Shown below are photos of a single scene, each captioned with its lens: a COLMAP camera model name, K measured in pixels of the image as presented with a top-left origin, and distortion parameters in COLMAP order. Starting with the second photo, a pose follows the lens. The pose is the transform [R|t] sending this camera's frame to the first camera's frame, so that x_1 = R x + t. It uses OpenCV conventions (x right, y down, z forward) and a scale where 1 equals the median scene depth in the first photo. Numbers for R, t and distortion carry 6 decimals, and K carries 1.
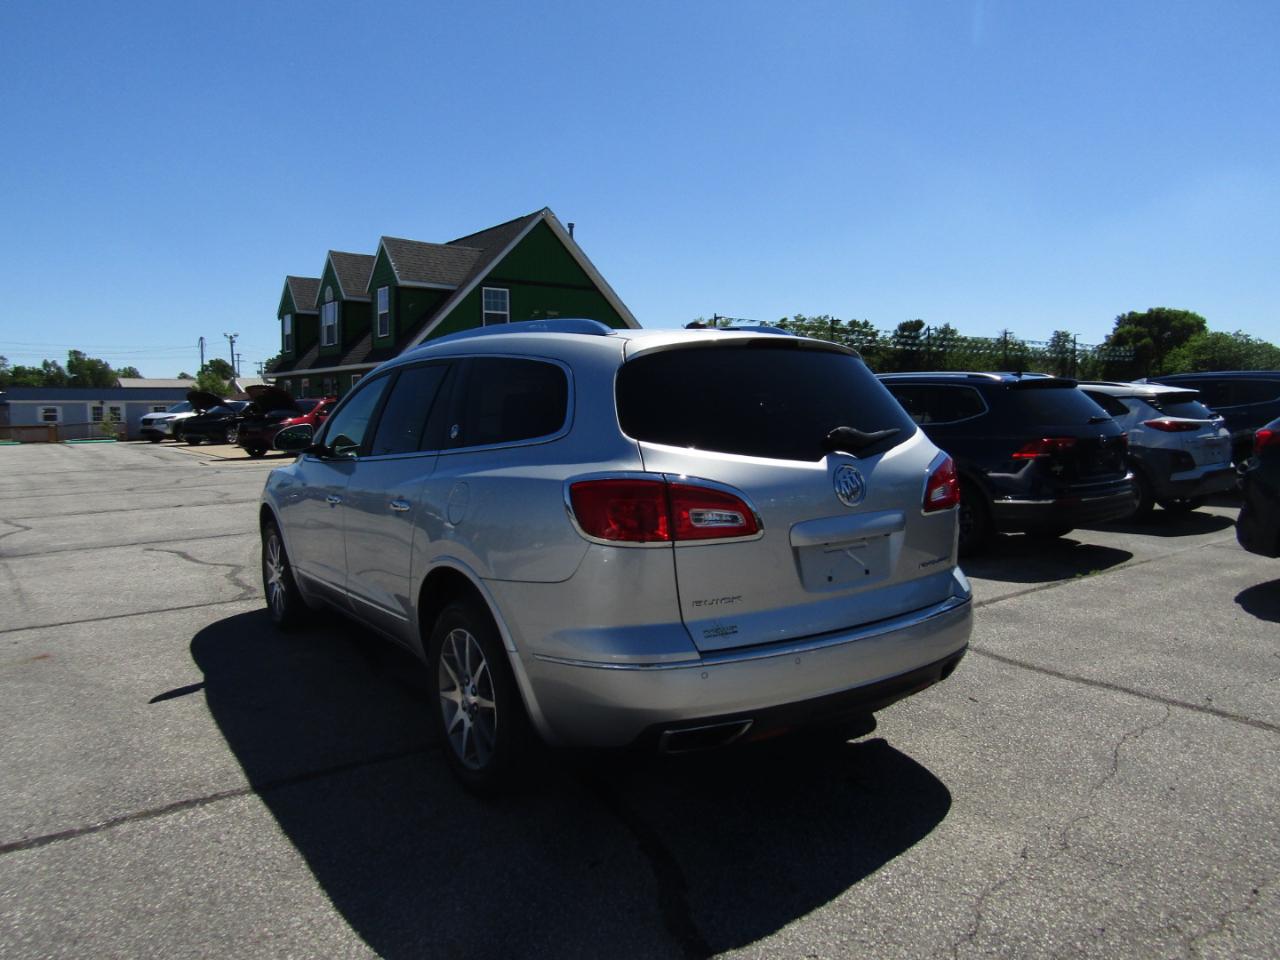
lens RADIAL K [[889.3, 0, 642.9], [0, 889.3, 483.3], [0, 0, 1]] dist [-0.016147, -0.004974]
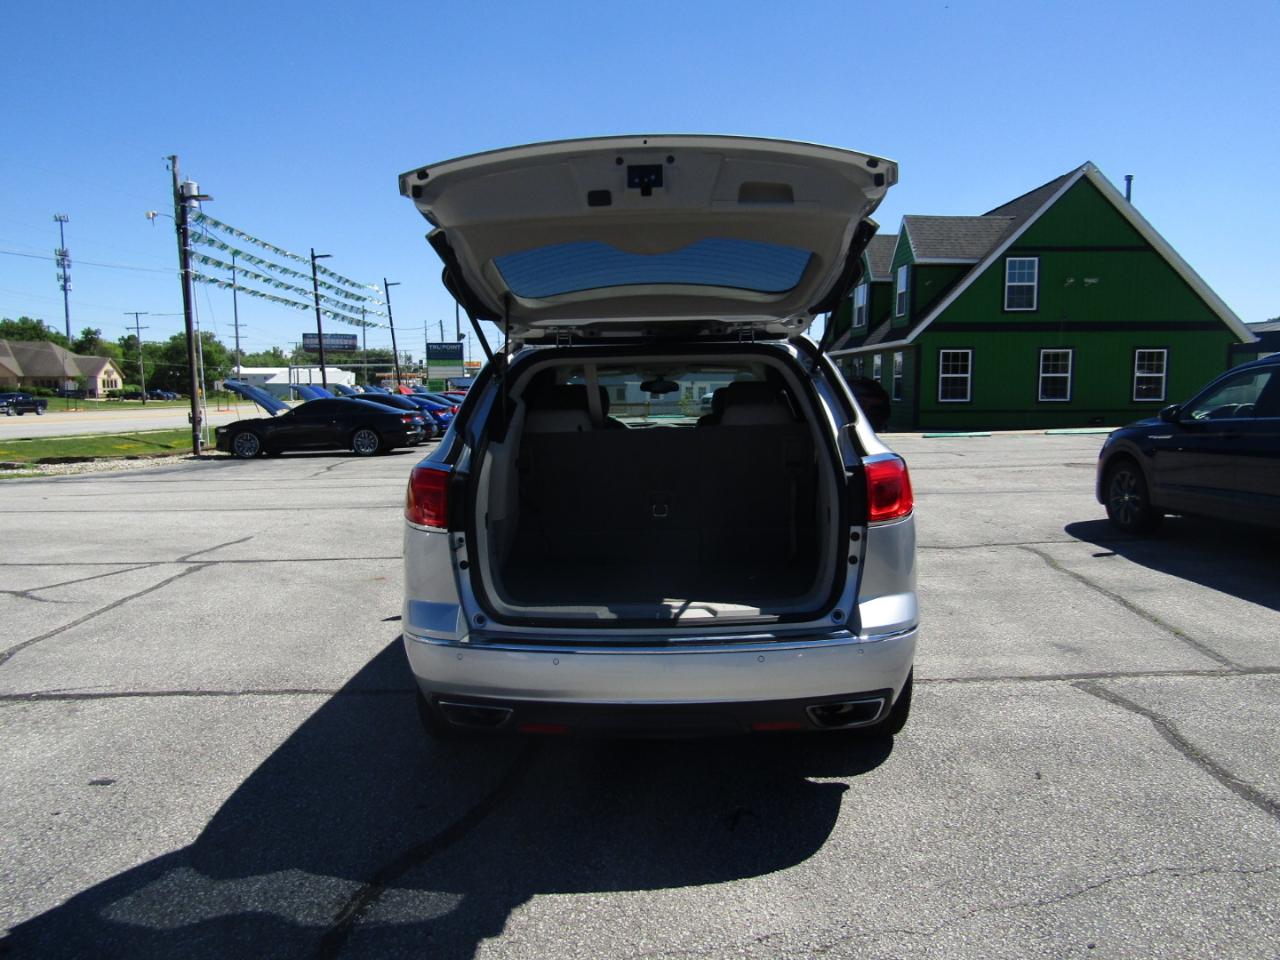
lens RADIAL K [[889.3, 0, 642.9], [0, 889.3, 483.3], [0, 0, 1]] dist [-0.016147, -0.004974]
pose [[0.804301, 0.059697, -0.591216, 0.073595], [-0.045395, 0.998206, 0.039036, -0.003550], [0.592486, -0.004558, 0.805568, 0.023355]]
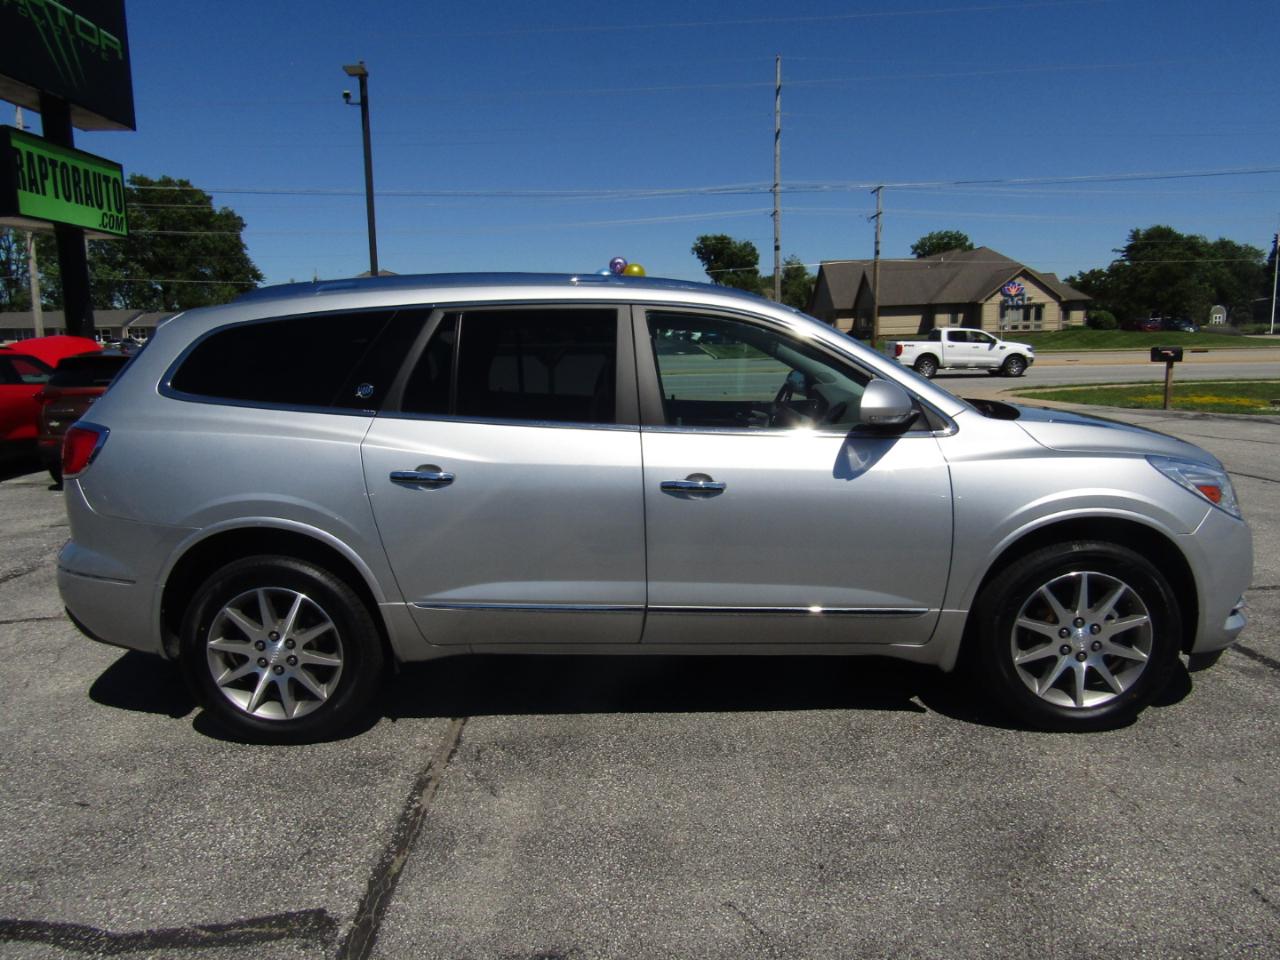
lens RADIAL K [[889.3, 0, 642.9], [0, 889.3, 483.3], [0, 0, 1]] dist [-0.016147, -0.004974]
pose [[-0.593612, 0.142795, -0.791981, 0.086224], [-0.032300, 0.979111, 0.200744, -0.022052], [0.804103, 0.144745, -0.576600, 0.237384]]
